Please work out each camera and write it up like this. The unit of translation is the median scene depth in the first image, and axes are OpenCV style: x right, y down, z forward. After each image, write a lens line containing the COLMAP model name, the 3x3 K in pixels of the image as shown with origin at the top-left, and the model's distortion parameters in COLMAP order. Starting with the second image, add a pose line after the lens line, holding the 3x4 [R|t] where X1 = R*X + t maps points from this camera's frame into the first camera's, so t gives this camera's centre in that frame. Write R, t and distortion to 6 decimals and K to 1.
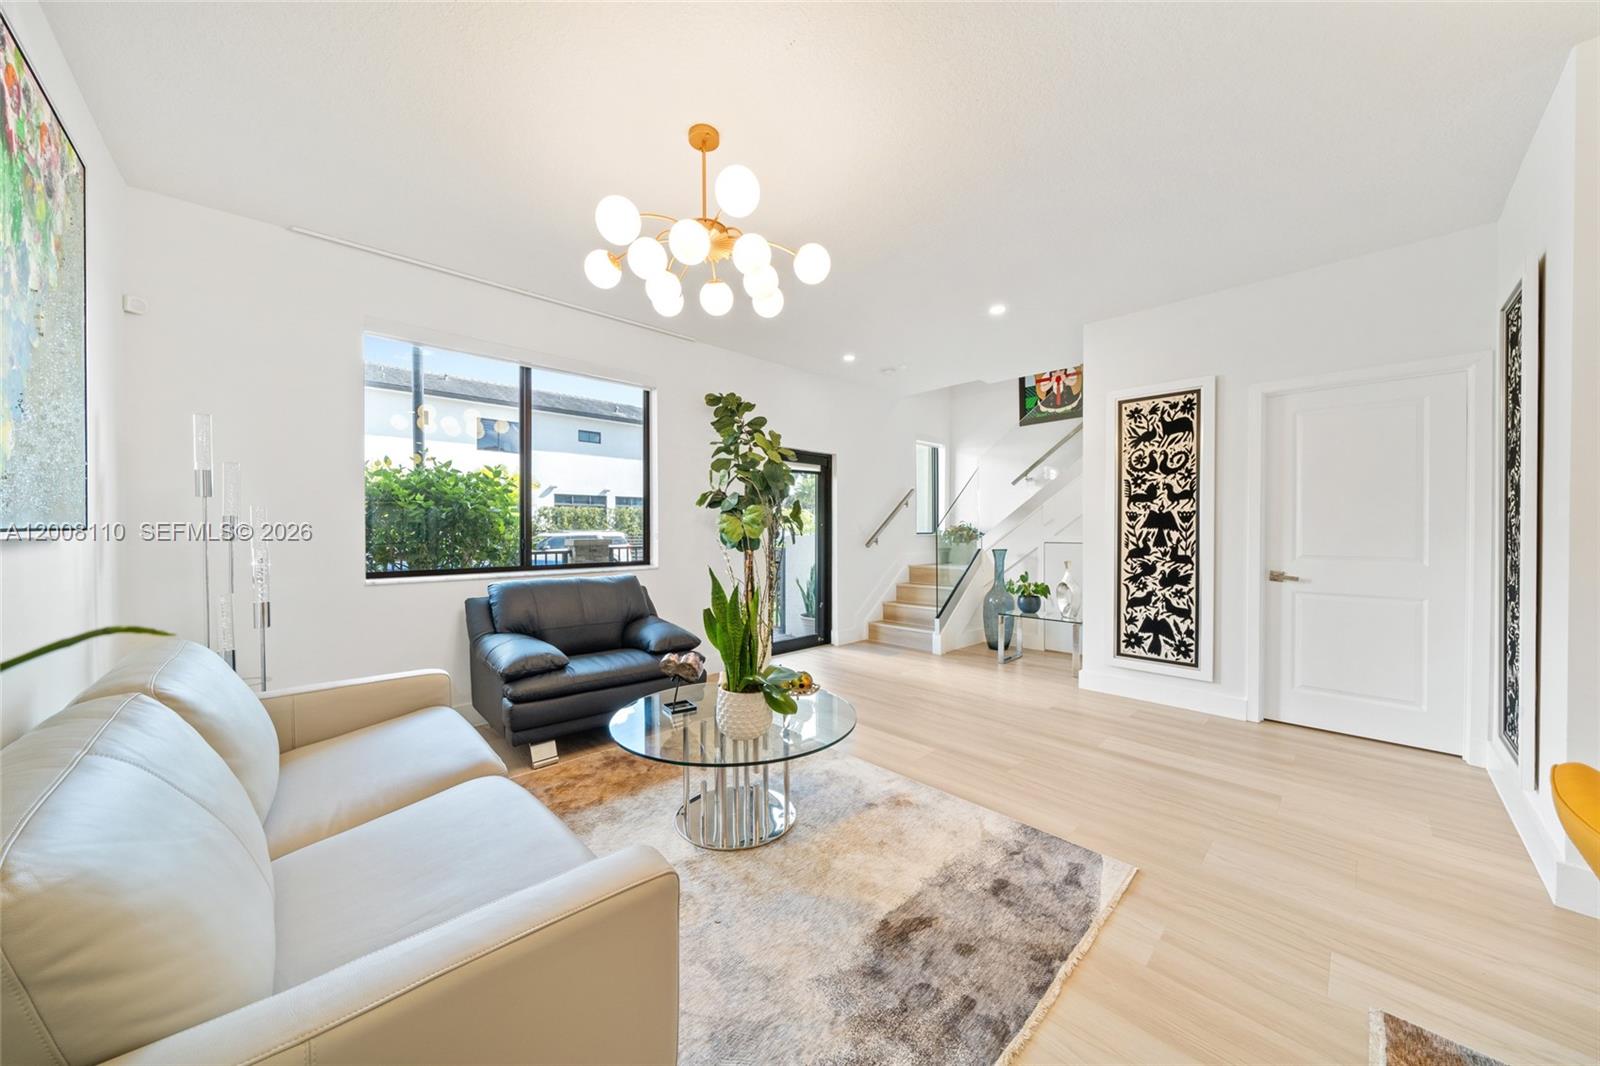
lens RADIAL K [[545.0, 0, 794.9], [0, 545.0, 531.8], [0, 0, 1]] dist [-0.000570, -0.000047]
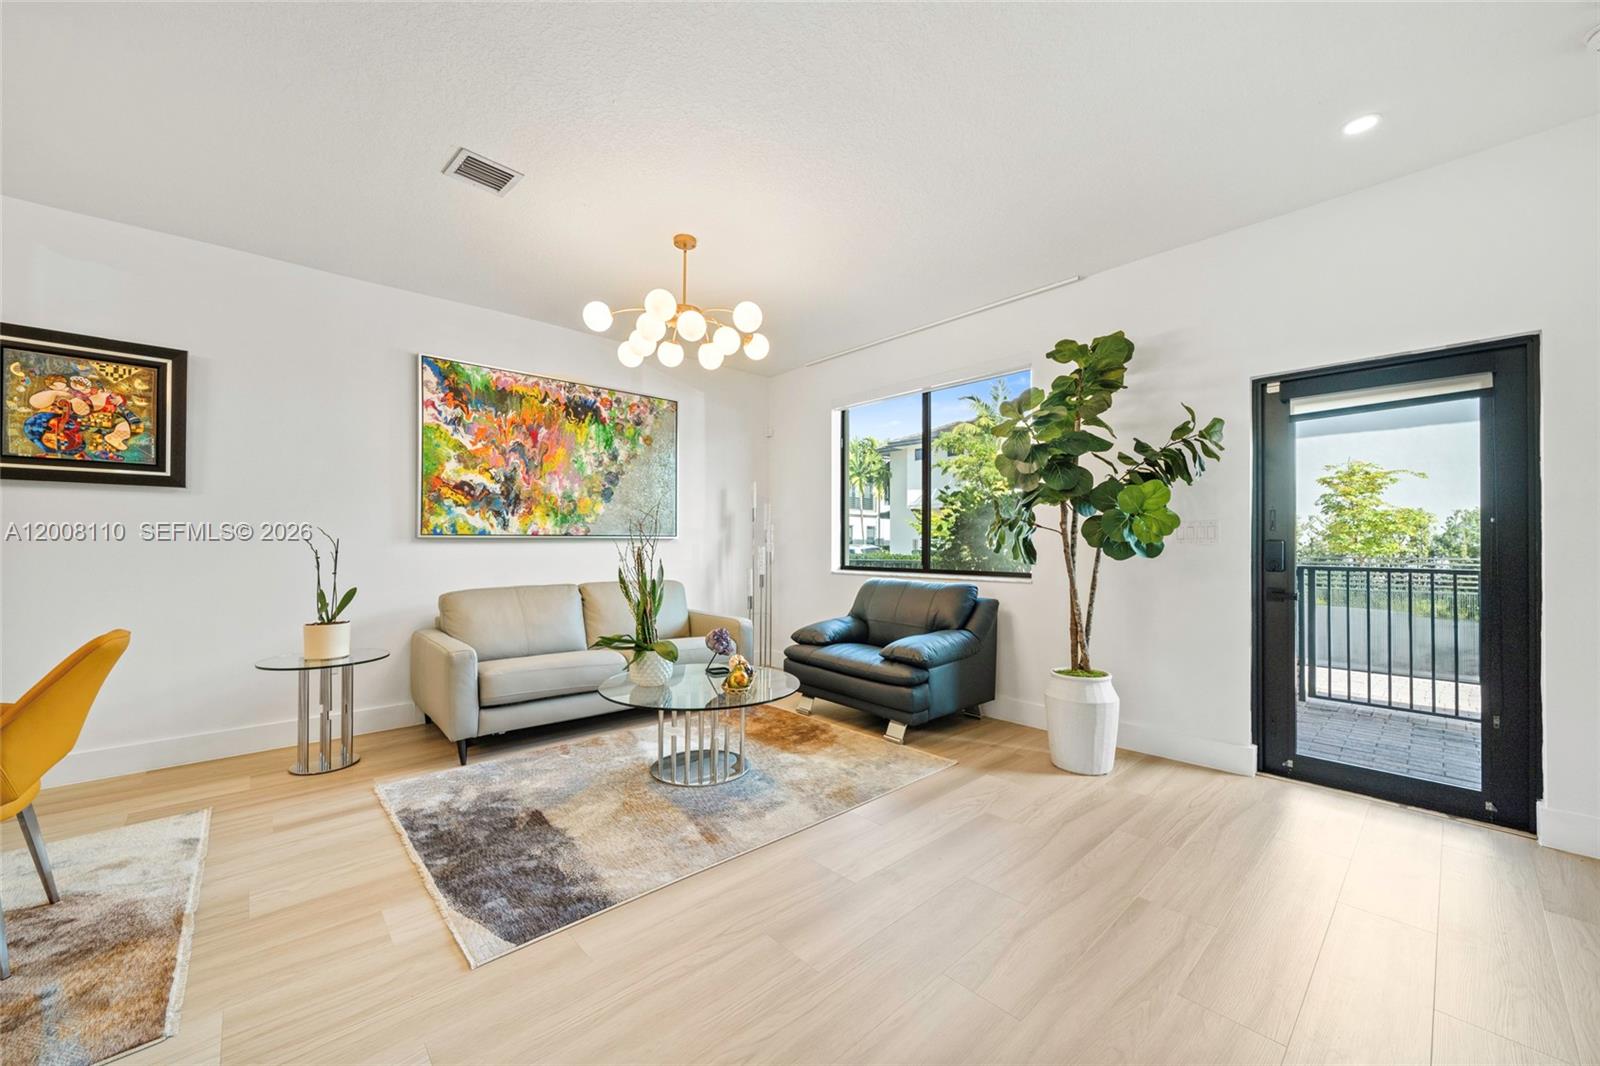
lens RADIAL K [[601.0, 0, 797.4], [0, 601.0, 540.6], [0, 0, 1]] dist [0.000033, -0.000068]
pose [[-0.016477, -0.006443, -0.999843, 1.106914], [-0.007949, 0.999948, -0.006313, 0.020175], [0.999833, 0.007844, -0.016527, 1.110402]]
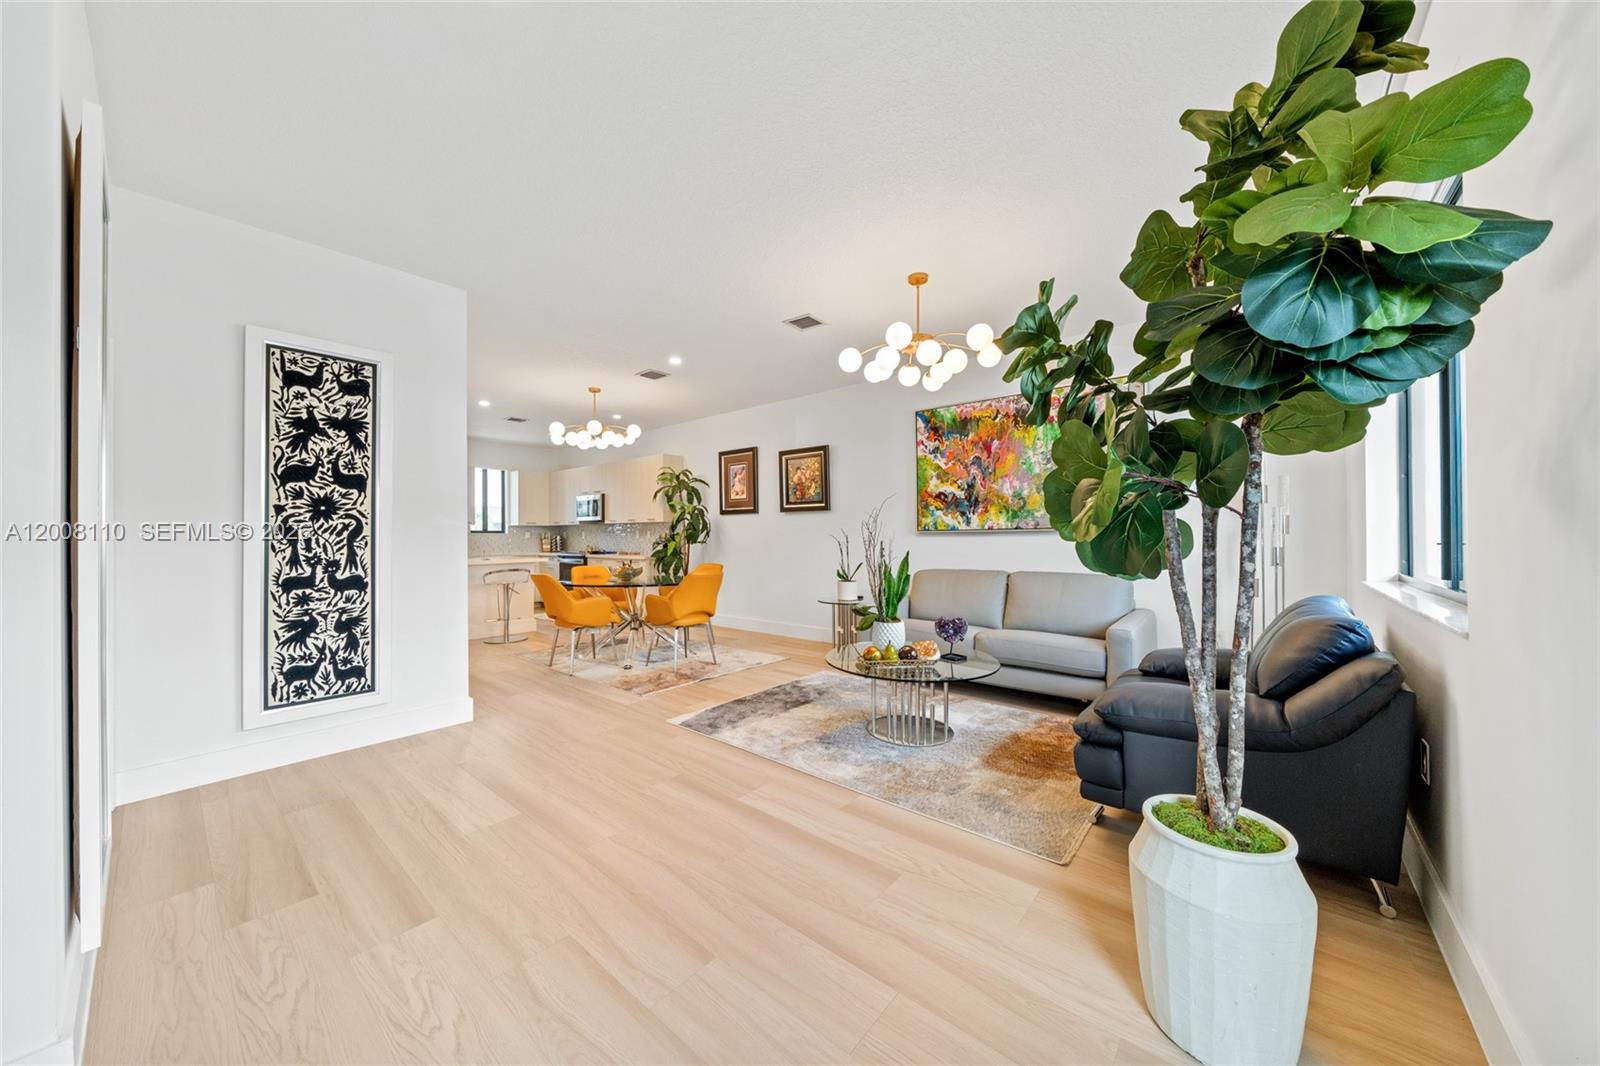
lens RADIAL K [[545.0, 0, 794.9], [0, 545.0, 531.8], [0, 0, 1]] dist [-0.000570, -0.000047]
pose [[-0.993047, 0.006567, -0.117537, 0.311953], [0.006350, 0.999977, 0.002216, -0.000480], [0.117549, 0.001455, -0.993066, 2.138072]]
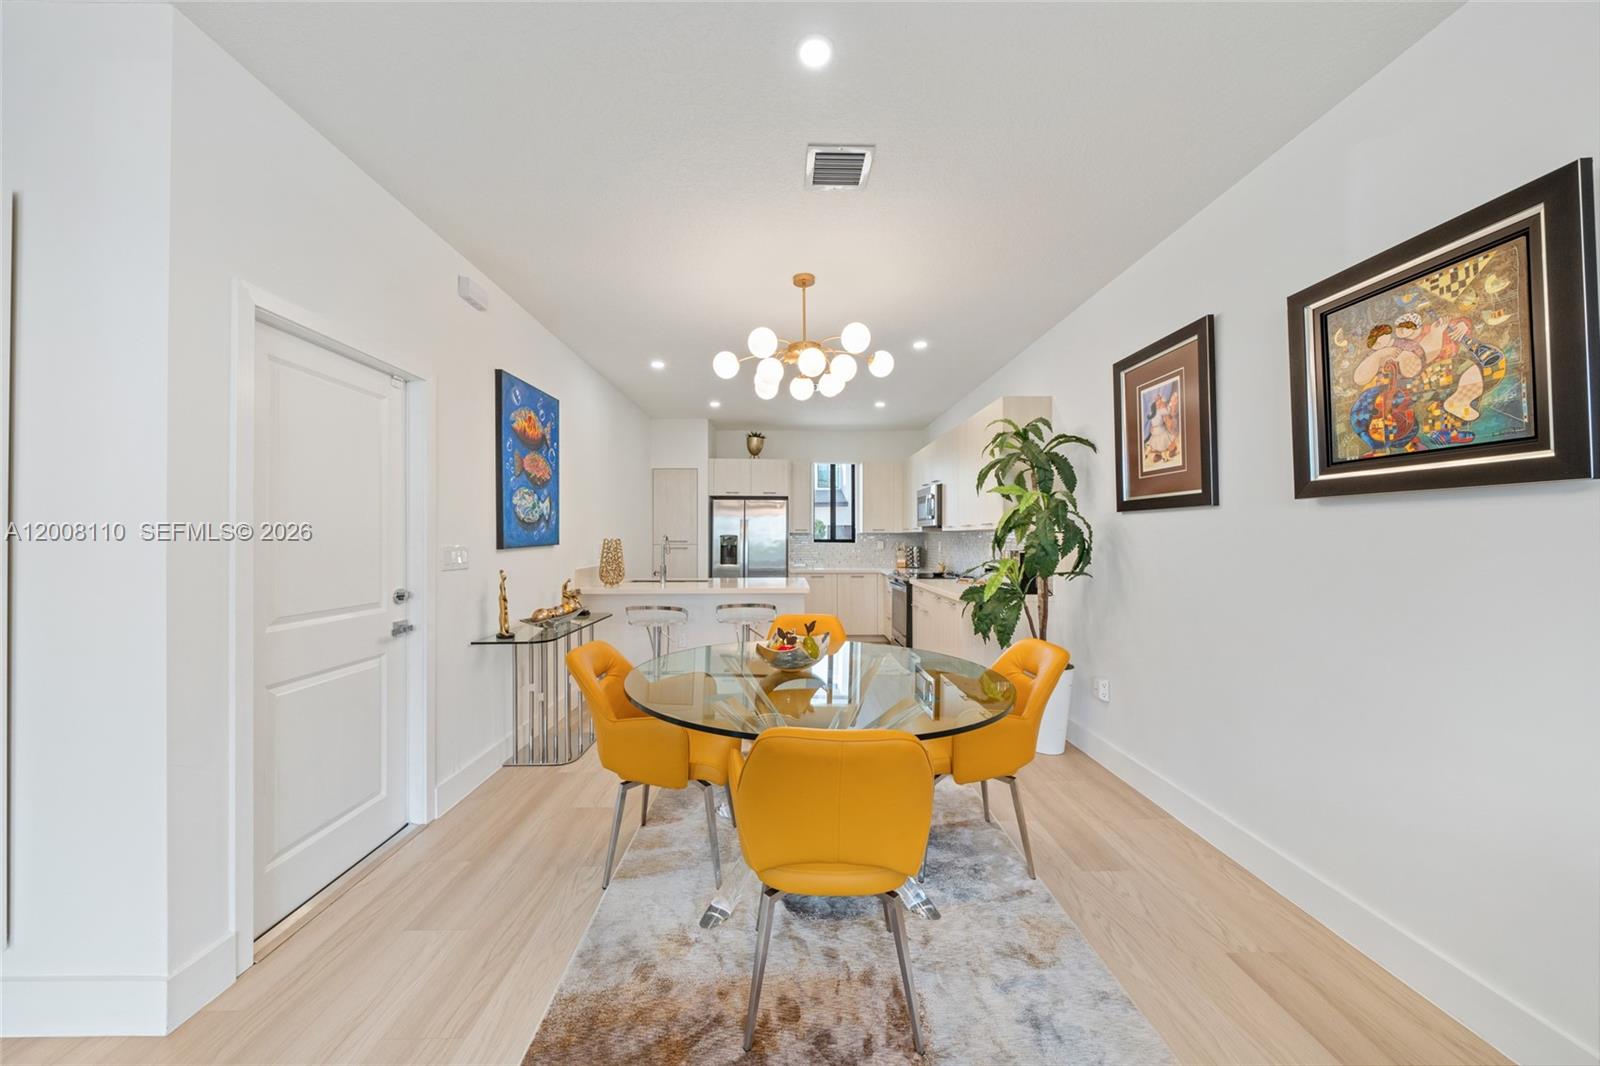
lens RADIAL K [[545.0, 0, 794.9], [0, 545.0, 531.8], [0, 0, 1]] dist [-0.000570, -0.000047]
pose [[-0.743630, 0.005243, 0.668571, 0.093237], [0.003298, 0.999986, -0.004174, -0.038920], [-0.668583, -0.000899, -0.743637, 0.655581]]
